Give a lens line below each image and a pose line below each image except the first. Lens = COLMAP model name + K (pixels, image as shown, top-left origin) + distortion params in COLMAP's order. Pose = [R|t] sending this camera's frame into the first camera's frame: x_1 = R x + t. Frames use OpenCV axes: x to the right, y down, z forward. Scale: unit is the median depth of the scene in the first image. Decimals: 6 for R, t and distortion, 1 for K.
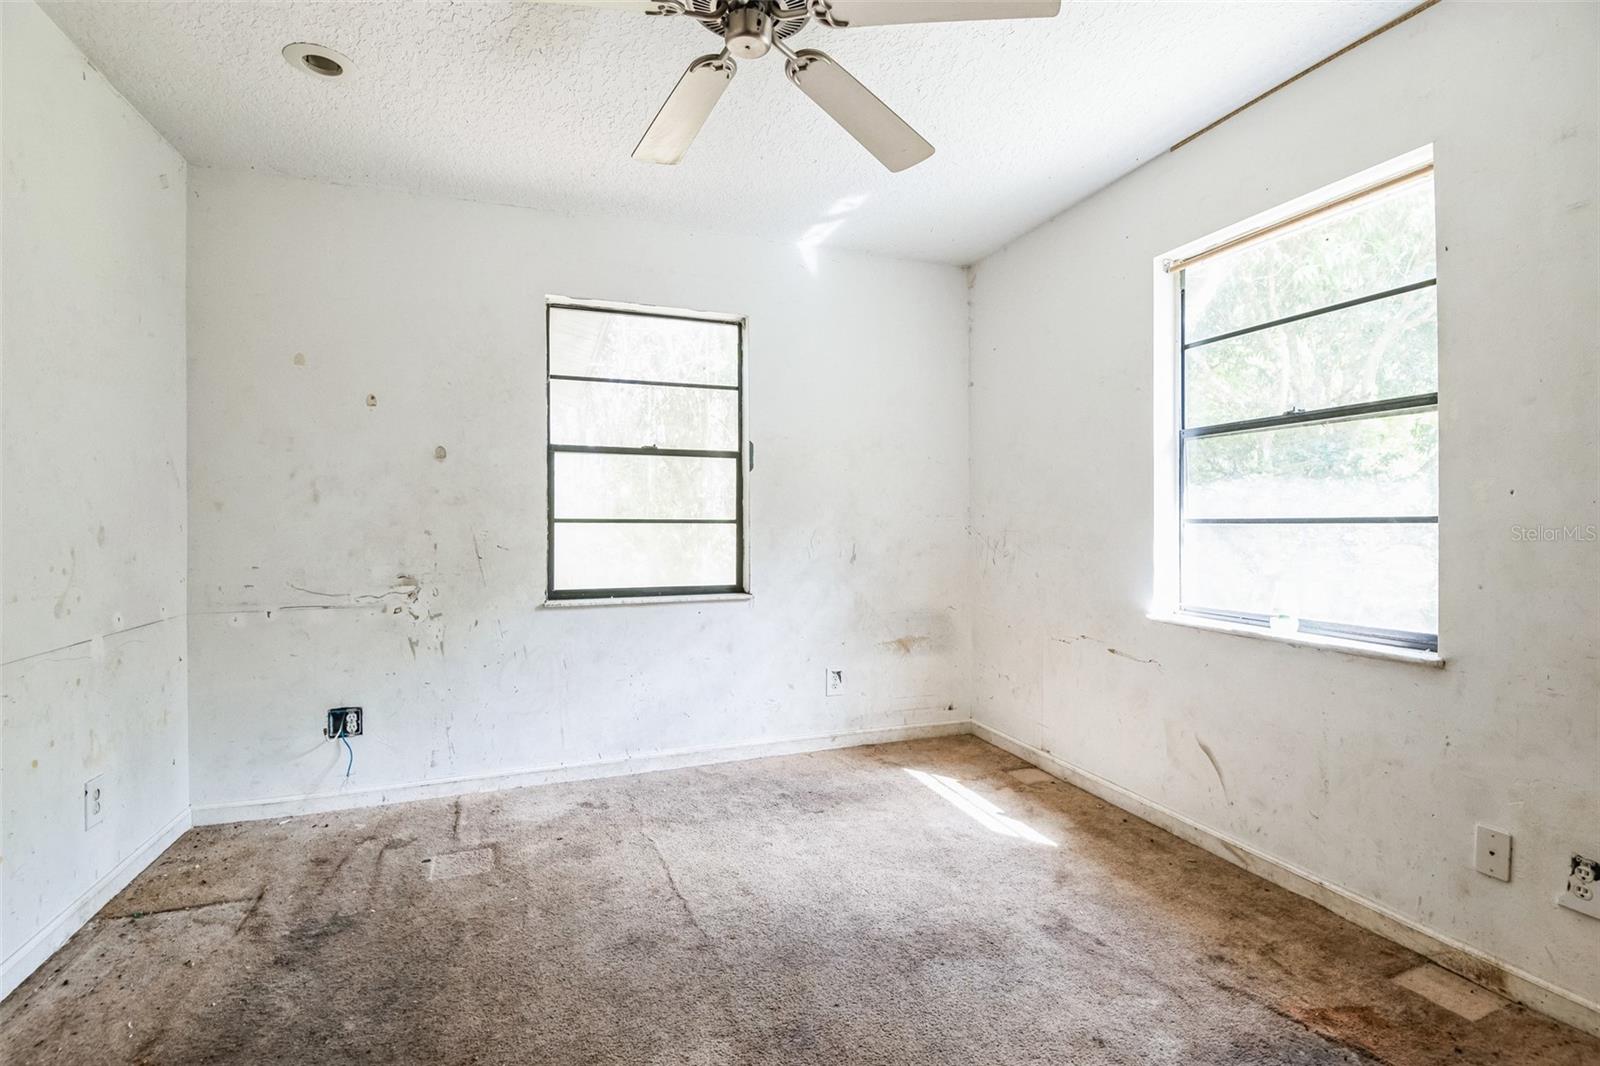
lens RADIAL K [[728.2, 0, 797.3], [0, 728.2, 523.3], [0, 0, 1]] dist [0.046812, -0.033419]
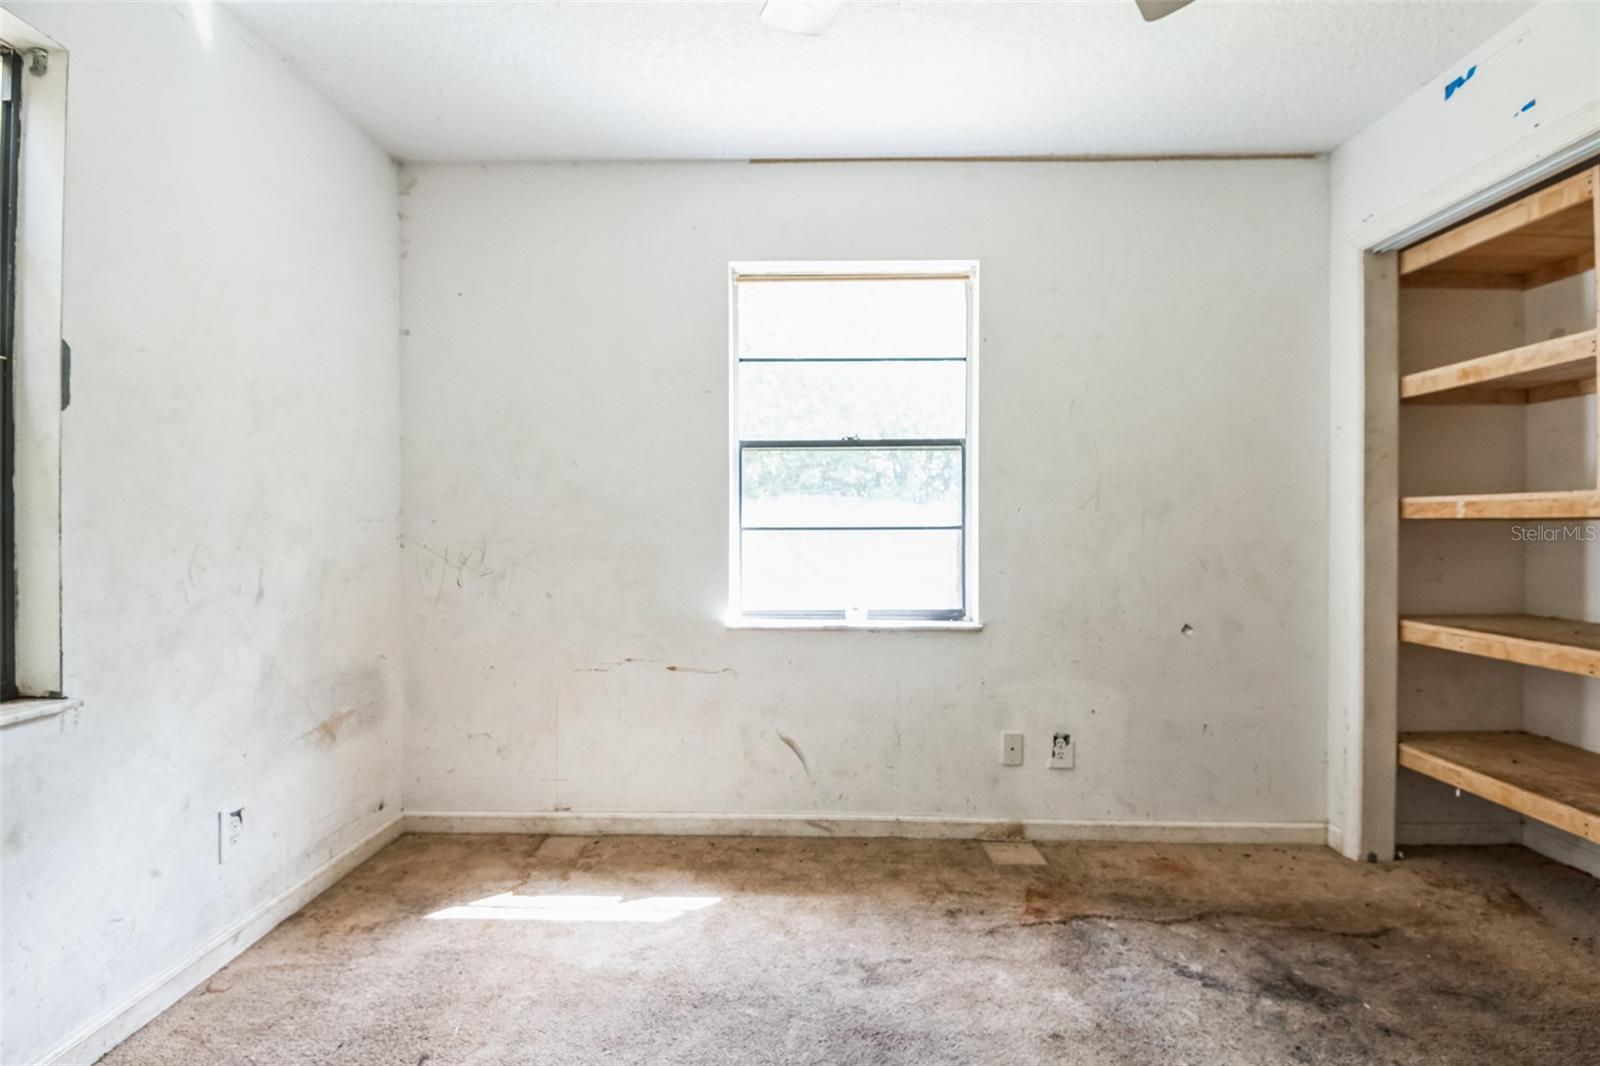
lens RADIAL K [[728.2, 0, 797.3], [0, 728.2, 523.3], [0, 0, 1]] dist [0.046812, -0.033419]
pose [[0.366707, 0.001625, 0.930335, -0.391796], [0.002122, 0.999994, -0.002583, -0.006666], [-0.930334, 0.002921, 0.366702, 0.547640]]
